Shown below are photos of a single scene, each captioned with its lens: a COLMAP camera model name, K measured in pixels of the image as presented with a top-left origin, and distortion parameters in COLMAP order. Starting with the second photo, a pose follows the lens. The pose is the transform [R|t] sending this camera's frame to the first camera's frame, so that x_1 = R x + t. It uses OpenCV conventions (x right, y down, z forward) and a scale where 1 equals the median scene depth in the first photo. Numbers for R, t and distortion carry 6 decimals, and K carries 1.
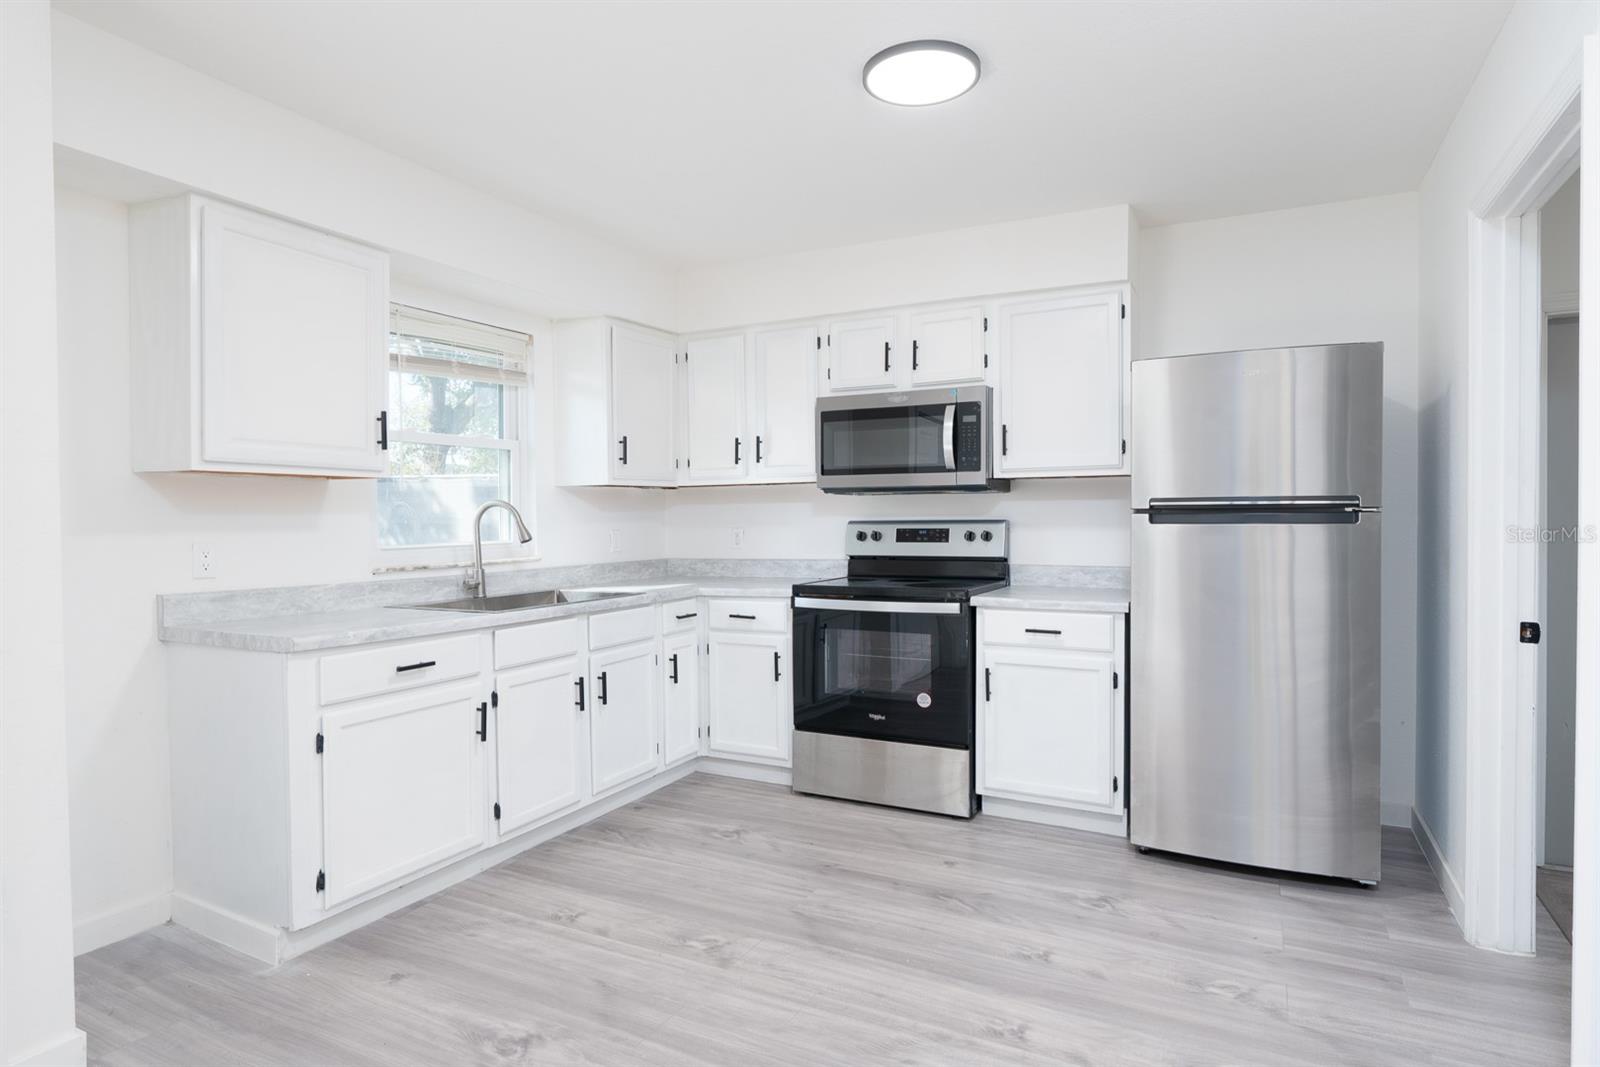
lens RADIAL K [[913.5, 0, 724.8], [0, 913.5, 531.4], [0, 0, 1]] dist [-0.016829, 0.000763]
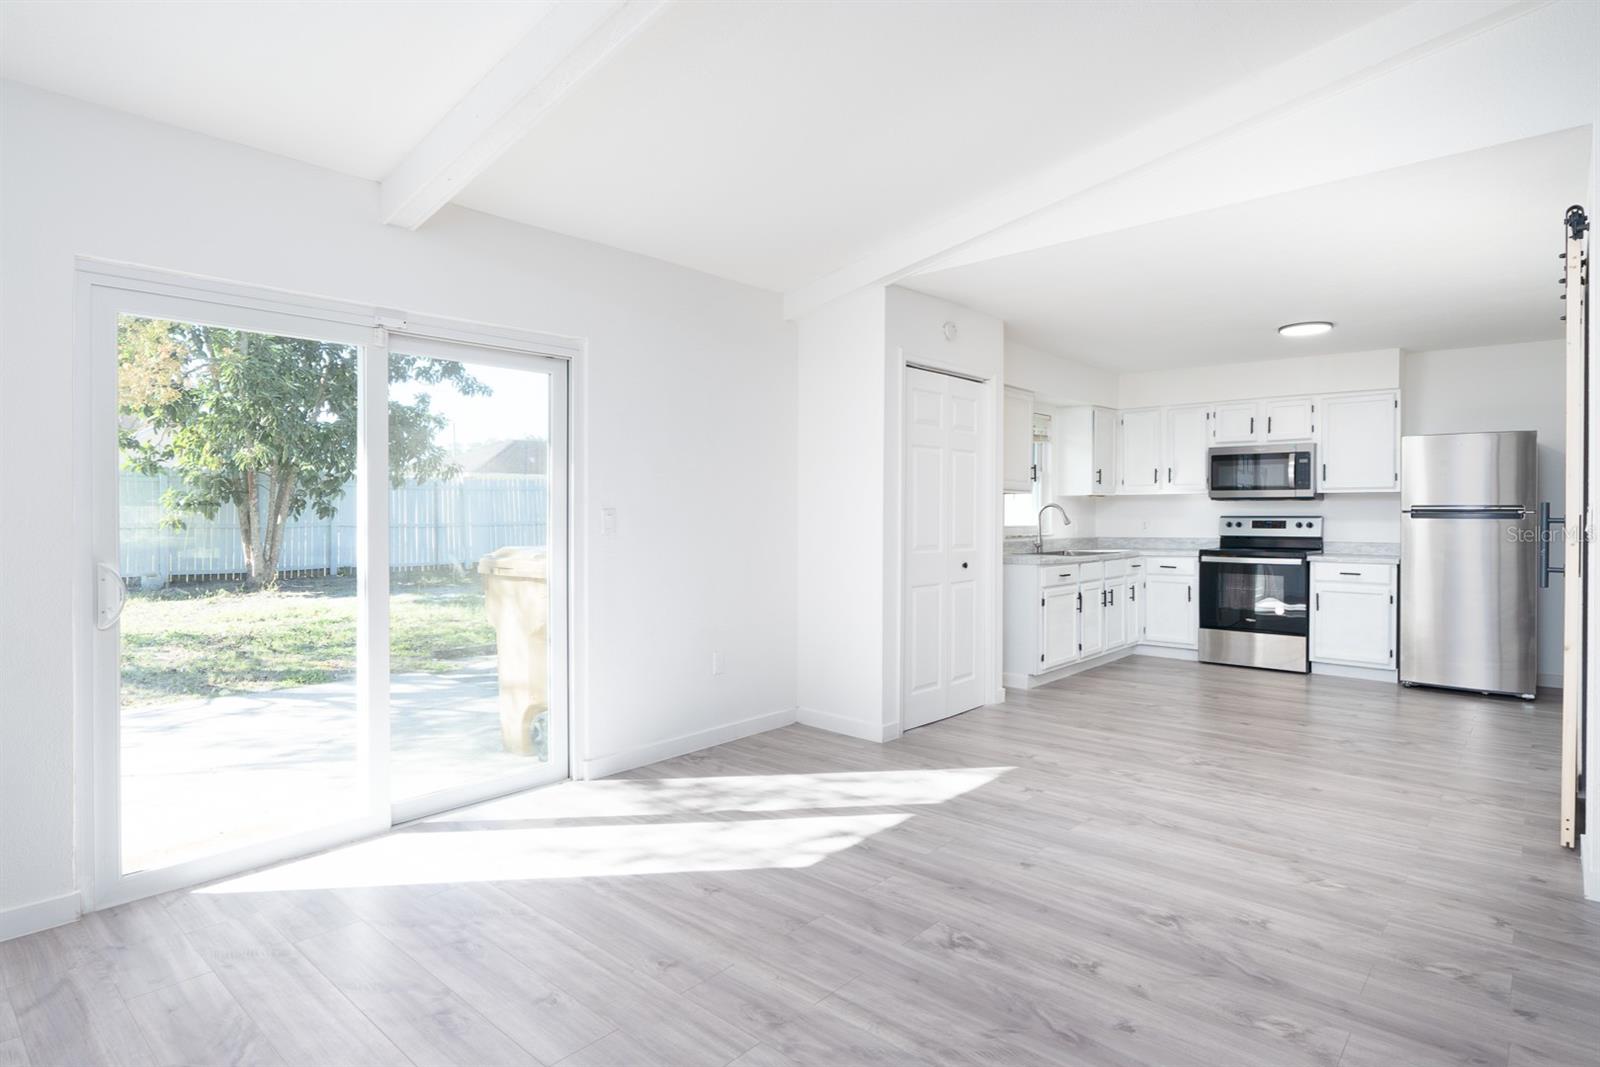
lens RADIAL K [[858.6, 0, 808.5], [0, 858.6, 515.9], [0, 0, 1]] dist [-0.005521, -0.001388]
pose [[0.986036, 0.011432, -0.166140, -0.438272], [-0.013286, 0.999861, -0.010053, 0.018616], [0.166002, 0.012120, 0.986051, -0.892050]]
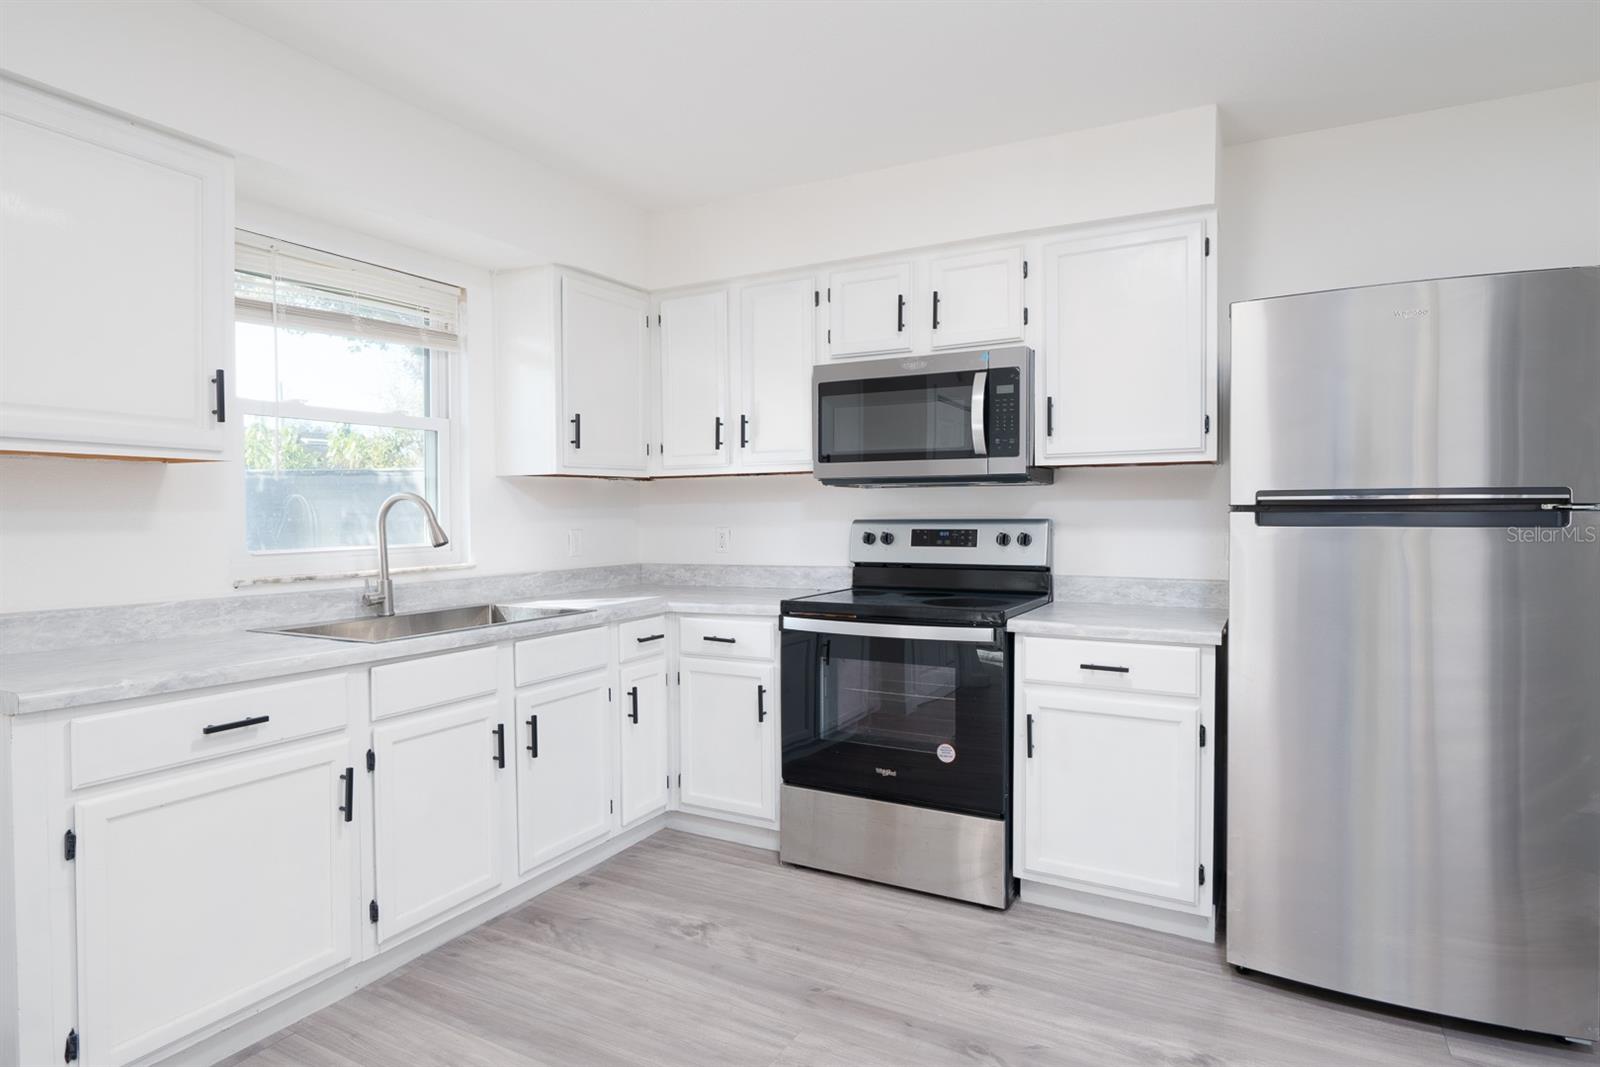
lens RADIAL K [[858.6, 0, 787.2], [0, 858.6, 533.8], [0, 0, 1]] dist [-0.005521, -0.001388]
pose [[0.999293, 0.001715, 0.037566, 0.055006], [-0.002027, 0.999964, 0.008268, -0.005807], [-0.037551, -0.008338, 0.999260, 0.274836]]
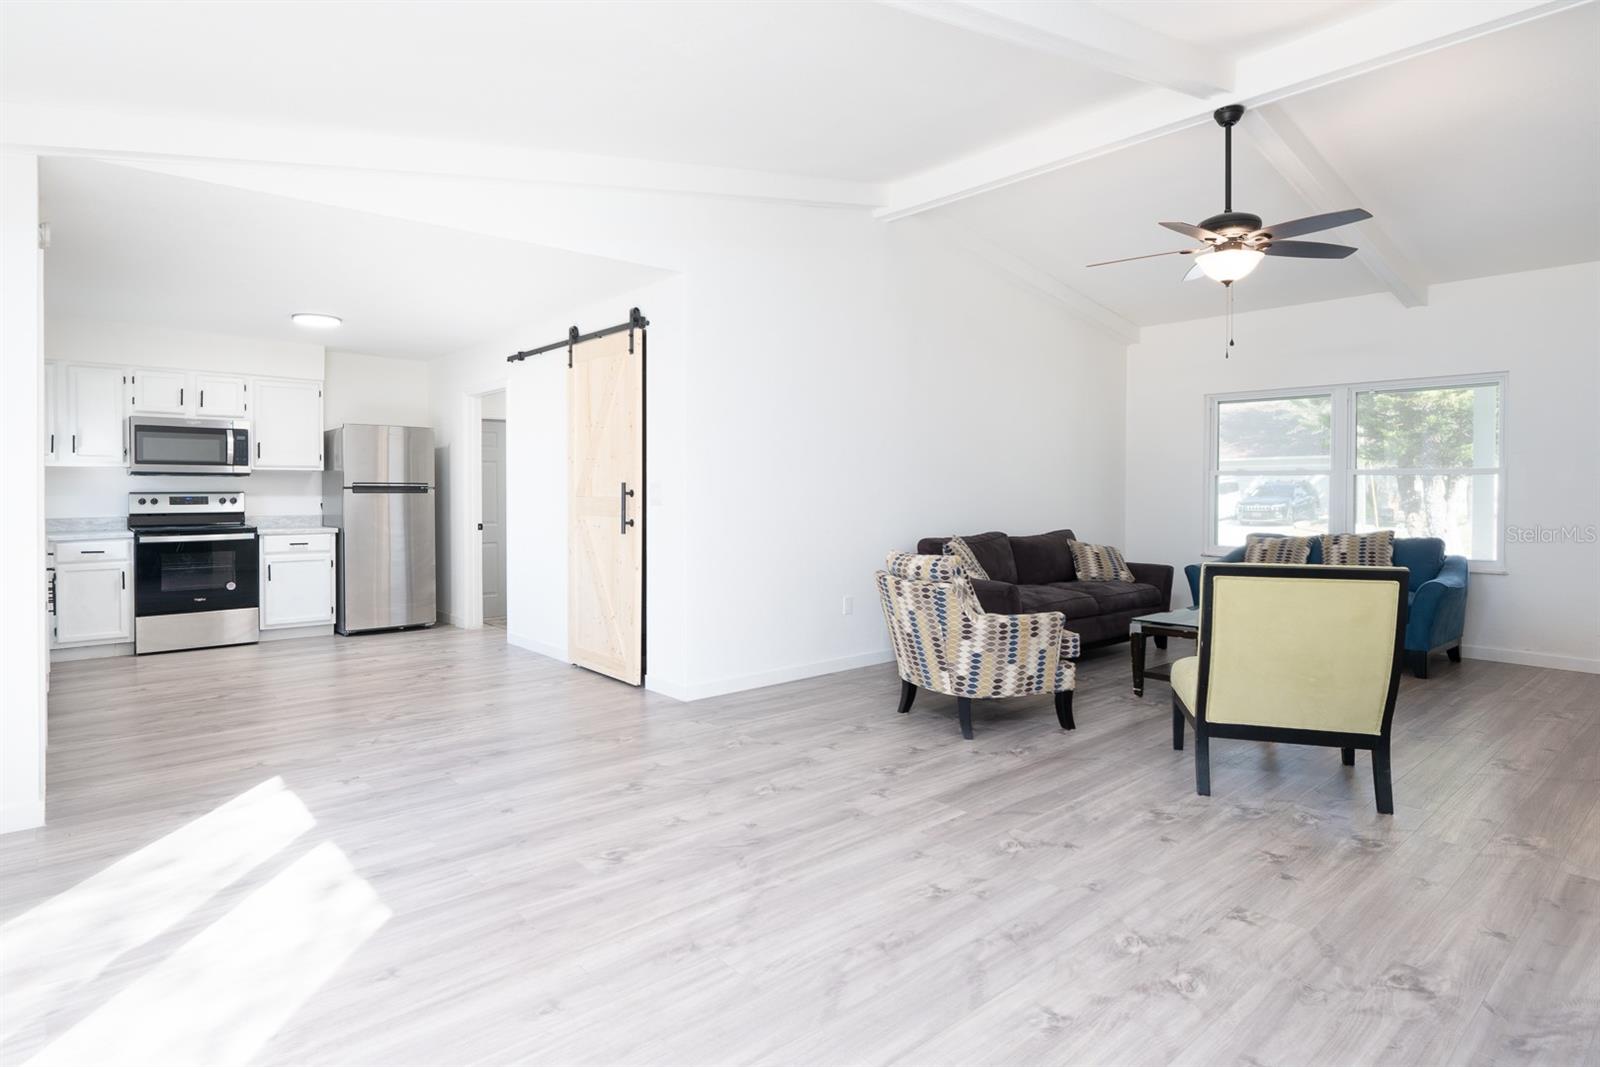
lens RADIAL K [[858.6, 0, 771.1], [0, 858.6, 499.3], [0, 0, 1]] dist [-0.005521, -0.001388]
pose [[0.300106, -0.001540, 0.953905, -1.110826], [0.013239, 0.999909, -0.002551, 0.023259], [-0.953814, 0.013395, 0.300099, -0.588829]]
